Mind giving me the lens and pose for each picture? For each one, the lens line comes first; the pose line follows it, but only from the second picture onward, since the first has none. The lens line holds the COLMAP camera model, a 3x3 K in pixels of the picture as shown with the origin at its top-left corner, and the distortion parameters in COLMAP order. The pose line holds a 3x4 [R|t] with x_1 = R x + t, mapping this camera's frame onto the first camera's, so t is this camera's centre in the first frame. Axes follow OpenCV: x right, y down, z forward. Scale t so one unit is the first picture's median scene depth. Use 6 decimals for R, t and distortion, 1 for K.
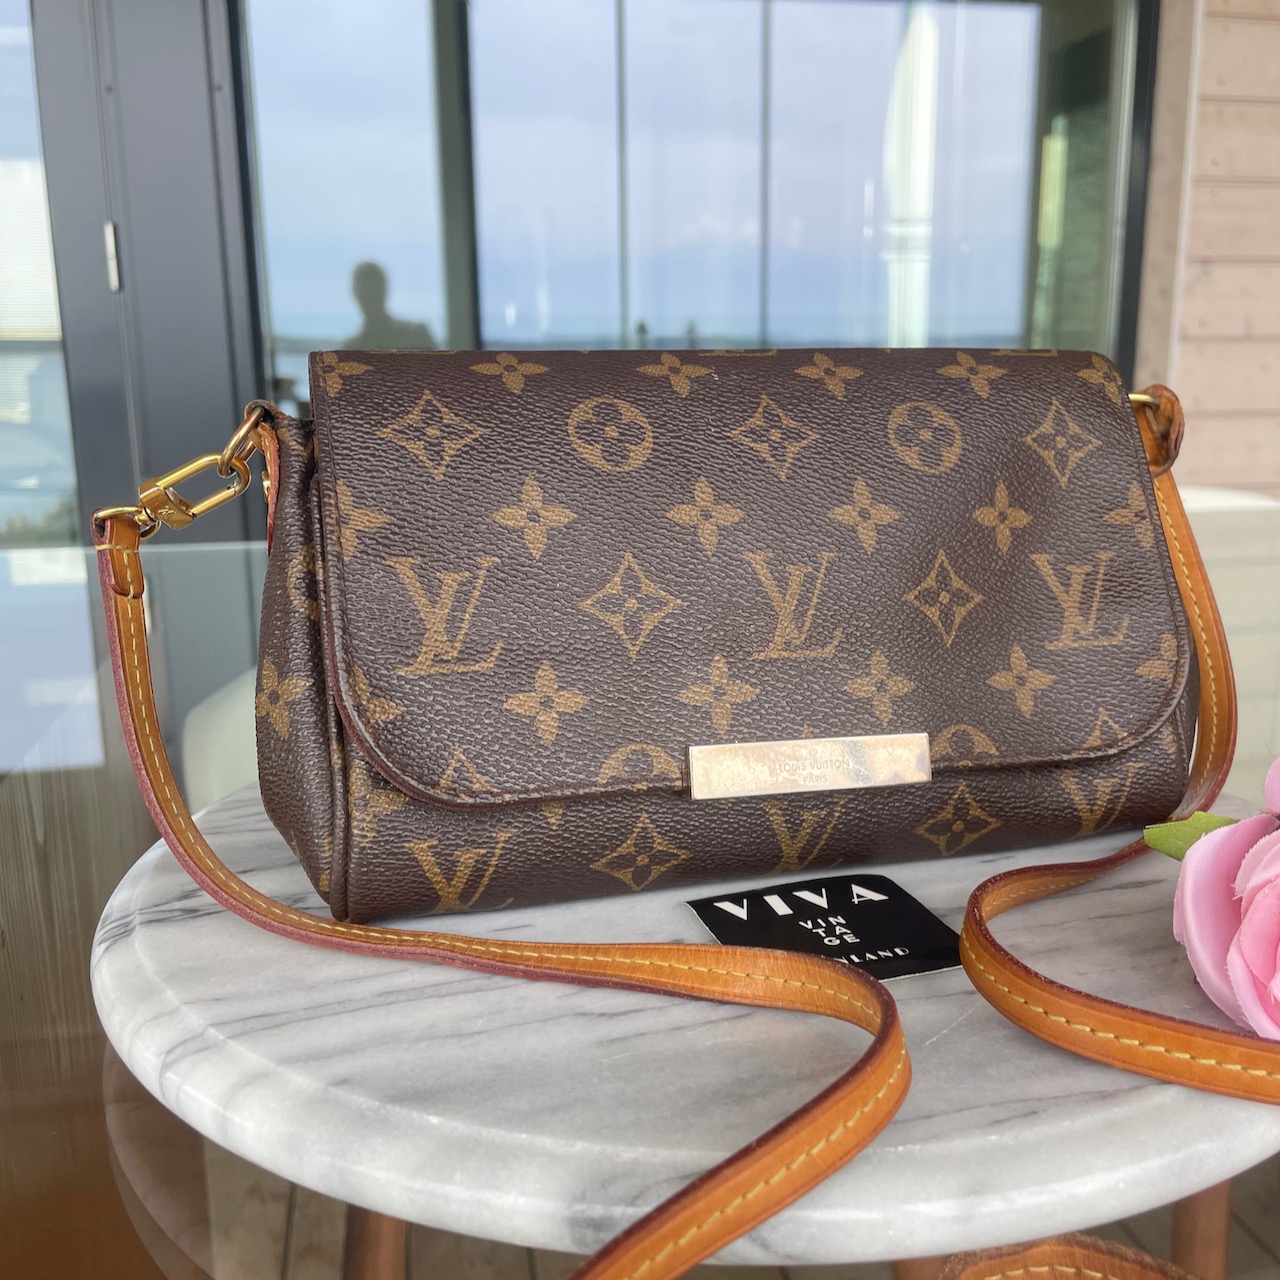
lens RADIAL K [[1279.8, 0, 649.0], [0, 1279.8, 640.2], [0, 0, 1]] dist [0.094100, -0.170118]
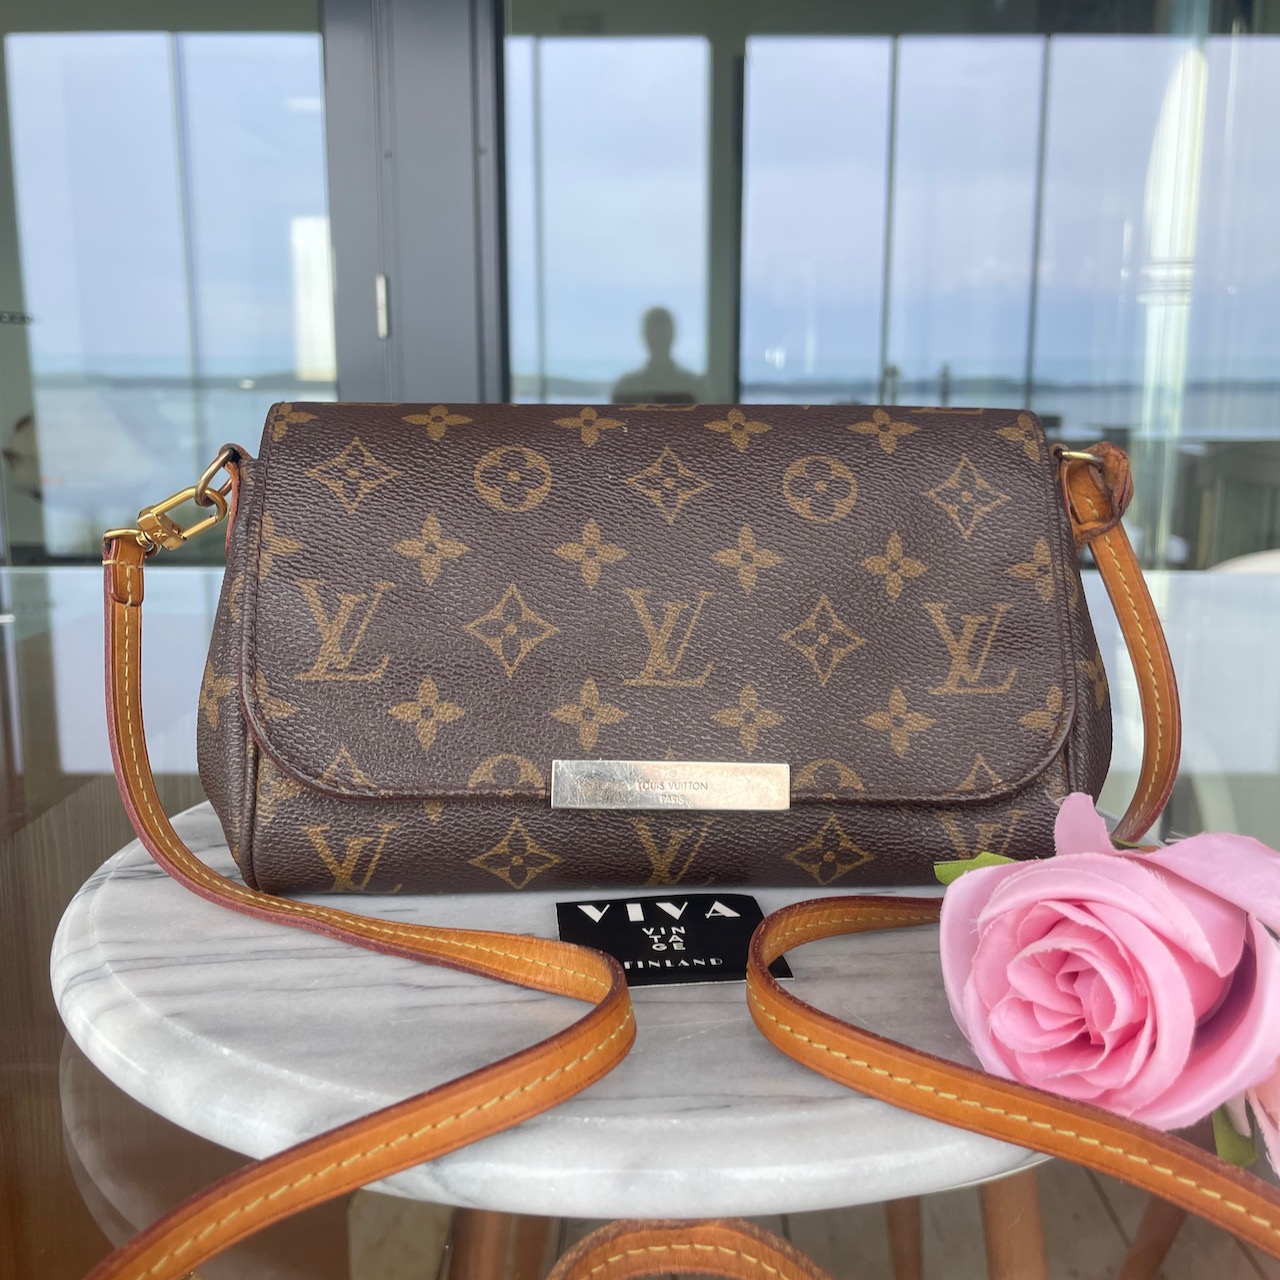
lens RADIAL K [[1273.4, 0, 638.1], [0, 1273.4, 632.2], [0, 0, 1]] dist [0.106895, -0.227241]
pose [[0.977774, 0.048369, -0.204006, 0.311365], [-0.055737, 0.997979, -0.030523, 0.002147], [0.202117, 0.041215, 0.978494, -0.068954]]
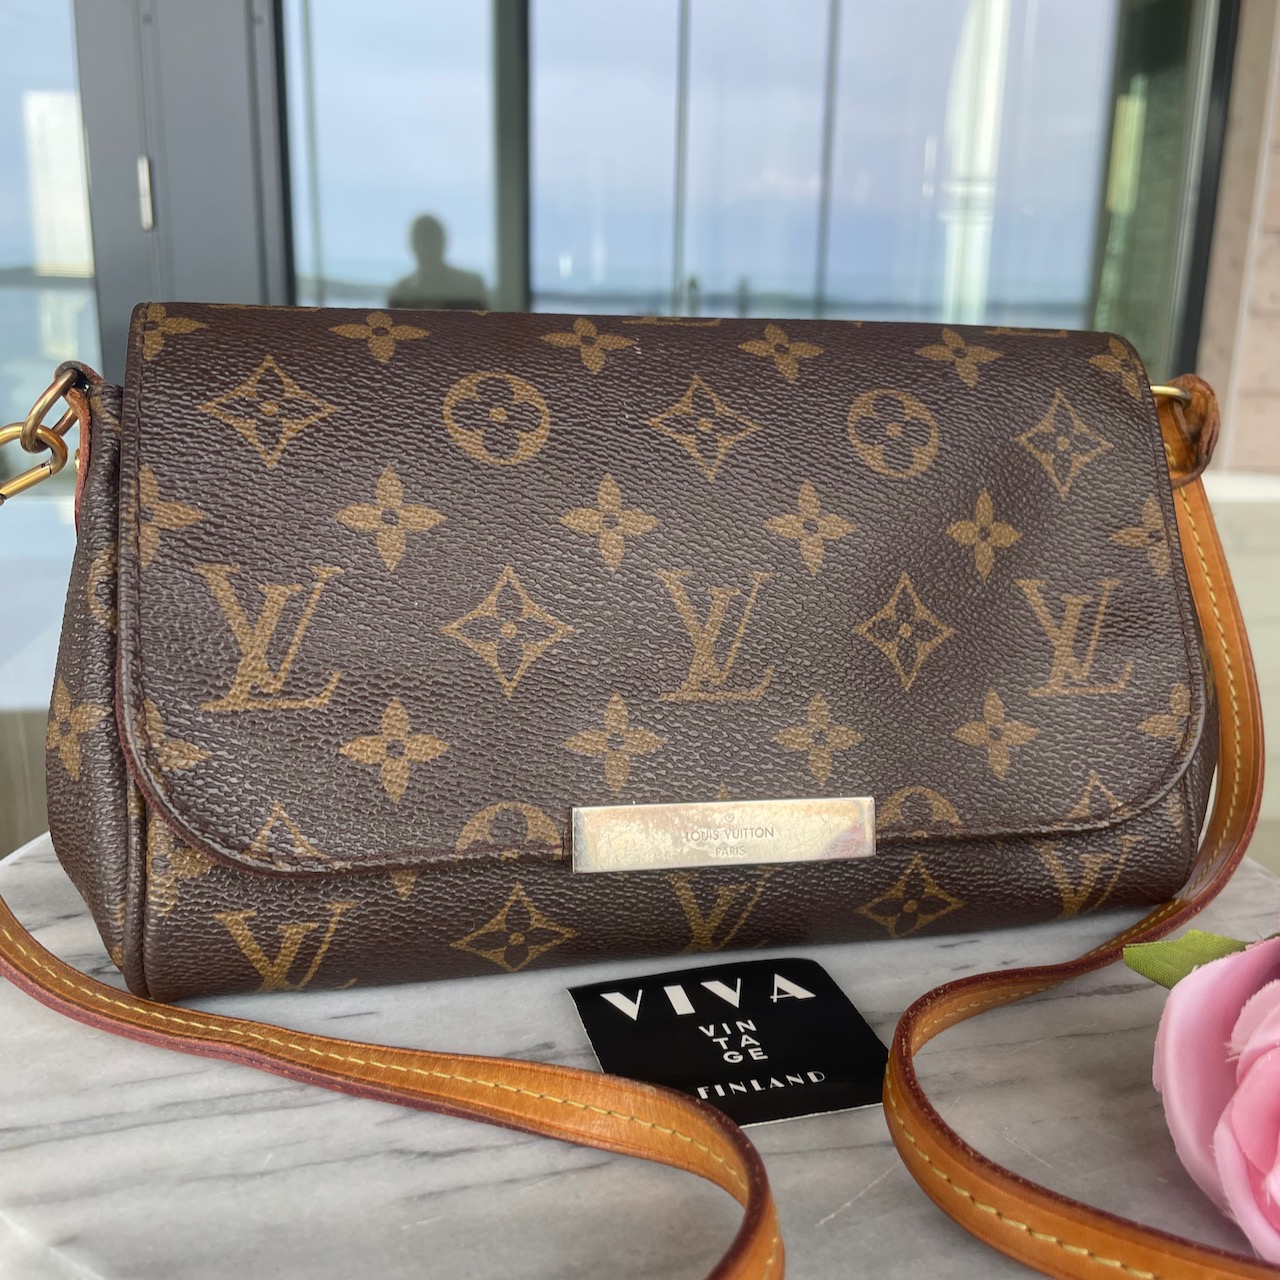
lens RADIAL K [[1290.0, 0, 651.0], [0, 1290.0, 646.4], [0, 0, 1]] dist [0.083744, -0.141433]
pose [[0.998685, 0.040855, -0.030980, 0.098506], [-0.039738, 0.998566, 0.035866, -0.048837], [0.032400, -0.034588, 0.998876, 0.177298]]
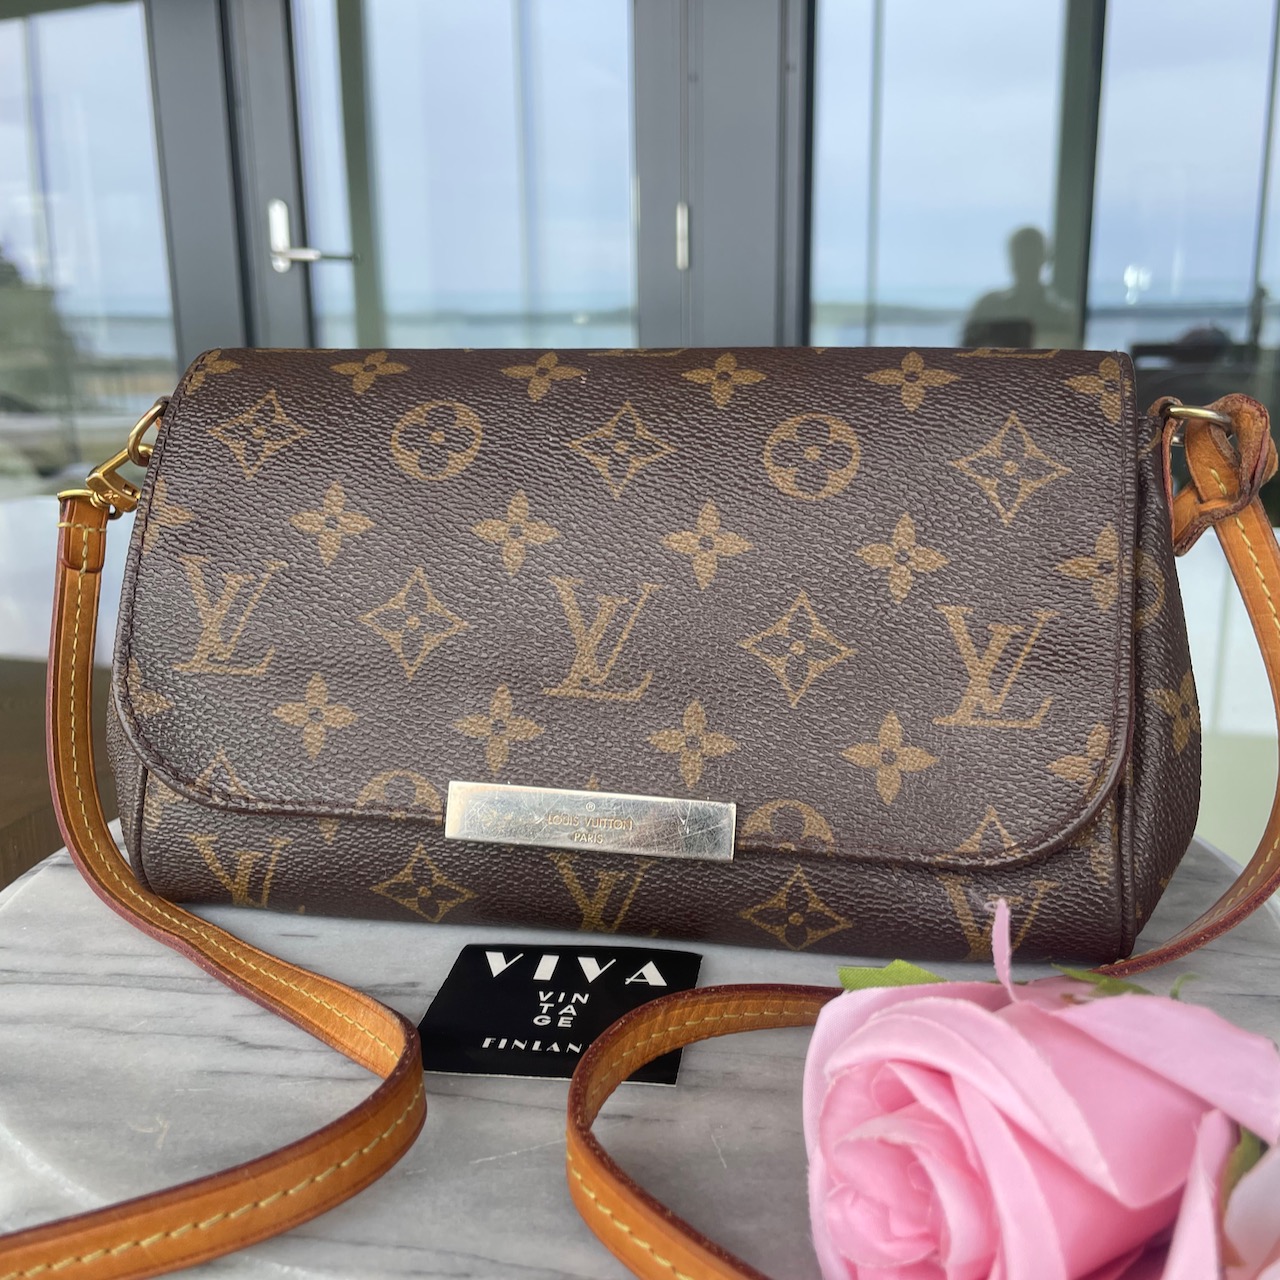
lens RADIAL K [[1285.0, 0, 665.9], [0, 1285.0, 639.2], [0, 0, 1]] dist [0.089589, -0.154454]
pose [[0.902850, 0.101238, -0.417867, 0.531662], [-0.092635, 0.994861, 0.040880, -0.068878], [0.419858, 0.001801, 0.907588, 0.208036]]
